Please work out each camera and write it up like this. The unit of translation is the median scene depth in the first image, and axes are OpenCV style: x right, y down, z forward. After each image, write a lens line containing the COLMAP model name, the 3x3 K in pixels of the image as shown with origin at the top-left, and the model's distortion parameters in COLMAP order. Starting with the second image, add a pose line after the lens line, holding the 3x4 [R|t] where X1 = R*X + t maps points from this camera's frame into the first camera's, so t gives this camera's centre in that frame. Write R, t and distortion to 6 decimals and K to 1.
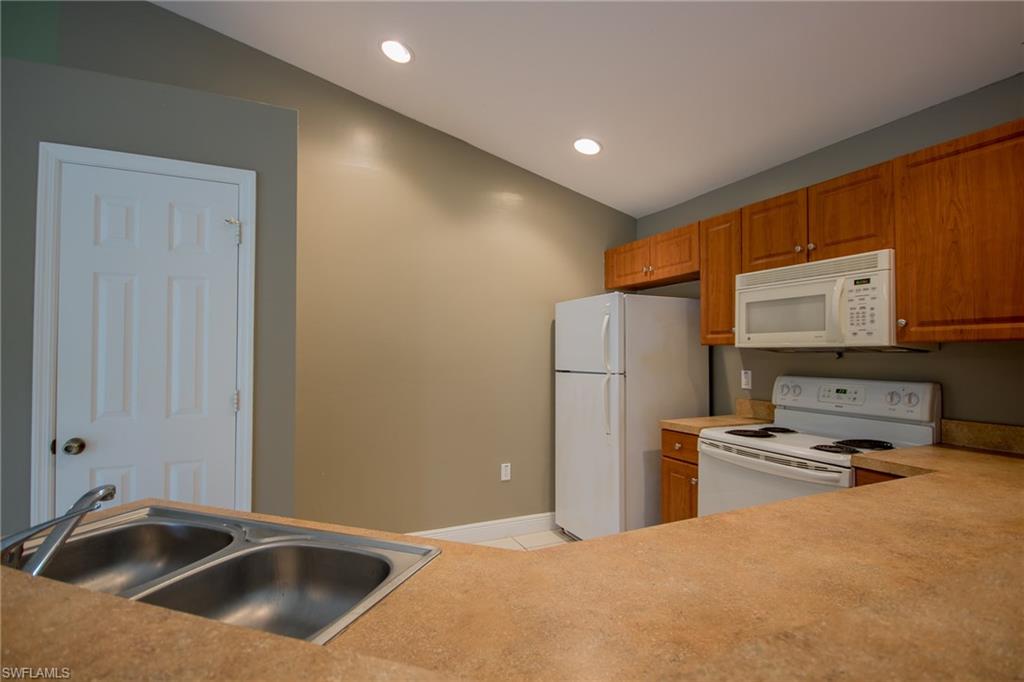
lens RADIAL K [[480.2, 0, 526.1], [0, 480.2, 337.3], [0, 0, 1]] dist [0.002749, -0.003962]
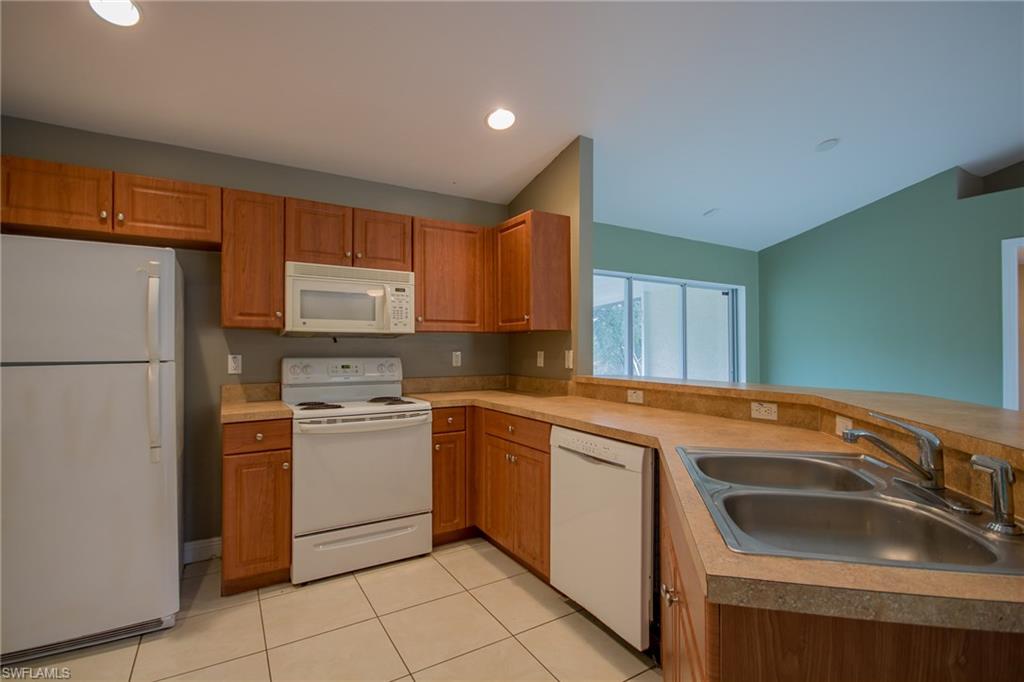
lens RADIAL K [[480.2, 0, 519.4], [0, 480.2, 342.1], [0, 0, 1]] dist [0.002749, -0.003962]
pose [[-0.104851, 0.013225, 0.994400, -0.682081], [-0.032409, 0.999335, -0.016708, 0.048737], [-0.993960, -0.033980, -0.104353, 0.640883]]
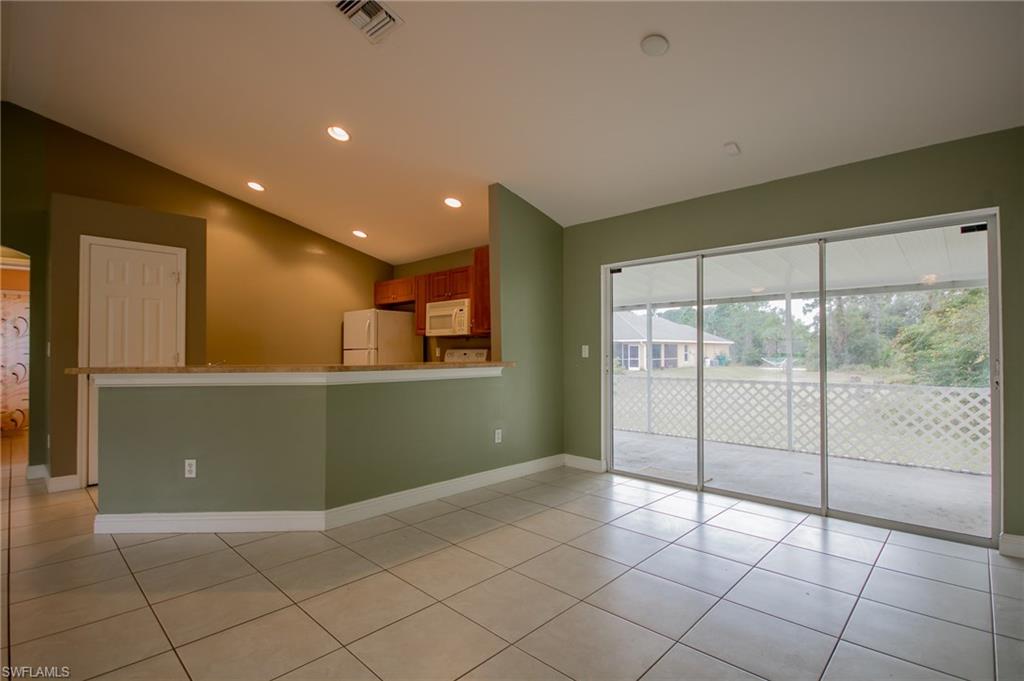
lens RADIAL K [[480.2, 0, 514.7], [0, 480.2, 344.6], [0, 0, 1]] dist [0.002749, -0.003962]
pose [[0.933643, 0.003724, 0.358186, 0.022520], [-0.009434, 0.999855, 0.014194, 0.026847], [-0.358081, -0.016631, 0.933542, -1.300075]]
